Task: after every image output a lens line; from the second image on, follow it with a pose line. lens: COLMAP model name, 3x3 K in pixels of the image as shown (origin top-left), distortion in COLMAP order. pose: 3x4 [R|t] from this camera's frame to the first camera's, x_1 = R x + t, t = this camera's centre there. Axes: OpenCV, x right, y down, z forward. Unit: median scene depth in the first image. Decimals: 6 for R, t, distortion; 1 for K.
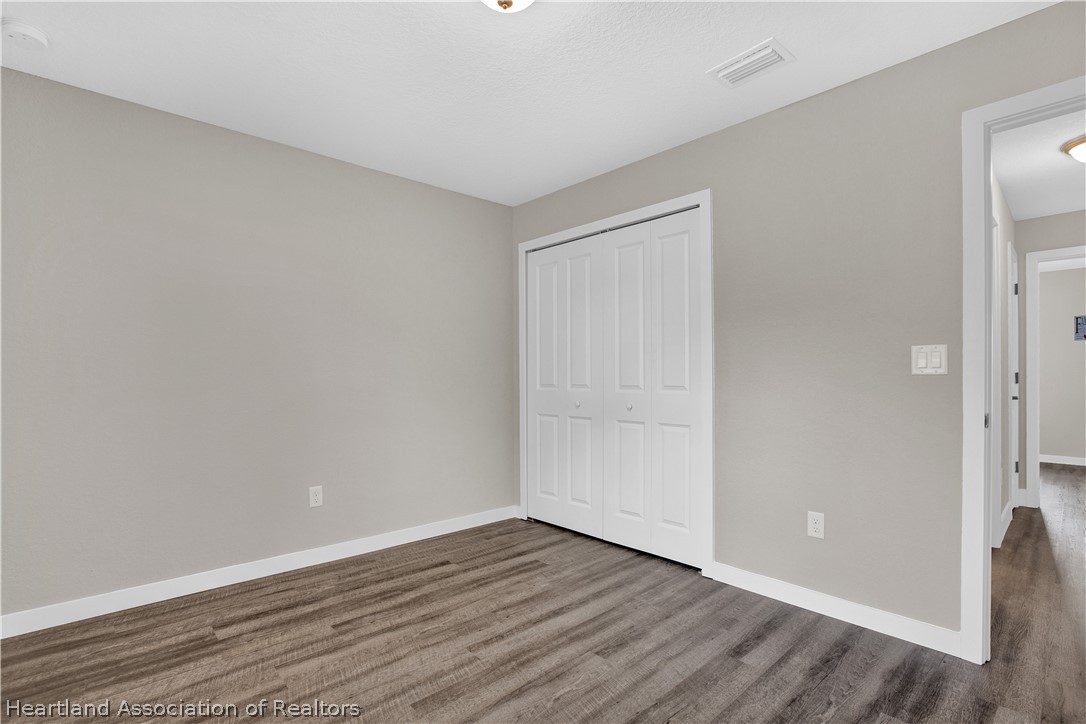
lens RADIAL K [[502.7, 0, 545.0], [0, 502.7, 370.0], [0, 0, 1]] dist [-0.051691, 0.018863]
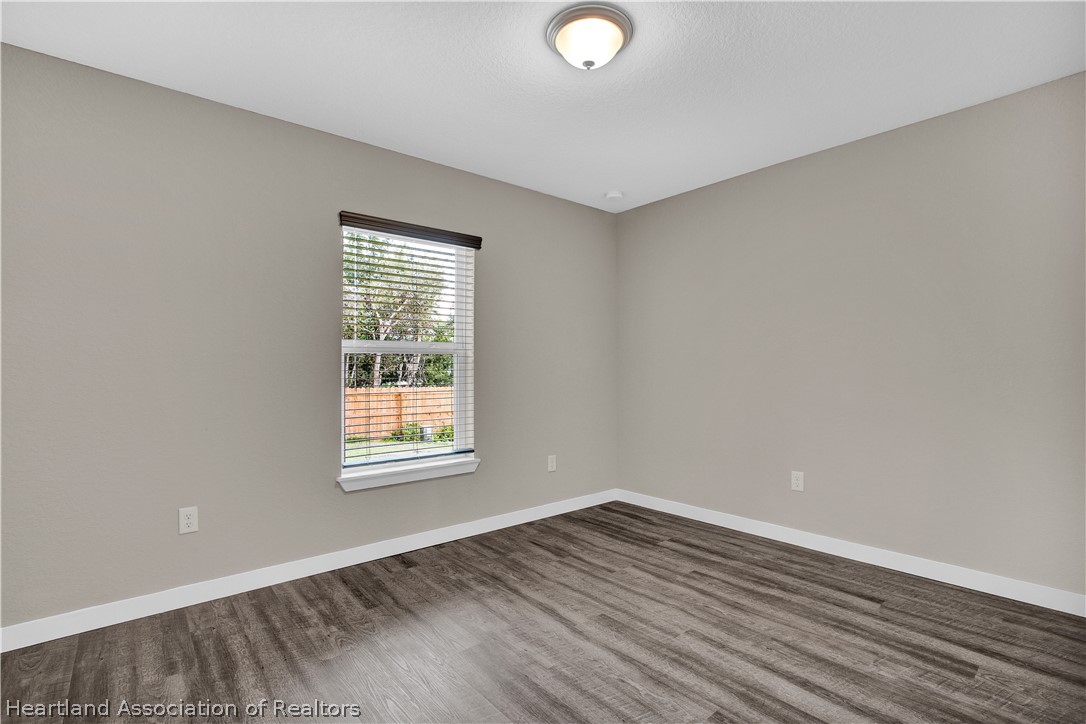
lens RADIAL K [[502.7, 0, 545.0], [0, 502.7, 370.0], [0, 0, 1]] dist [-0.051691, 0.018863]
pose [[-0.041012, 0.004118, -0.999150, 0.764625], [0.019426, 0.999806, 0.003323, 0.007383], [0.998970, -0.019274, -0.041084, 0.644162]]
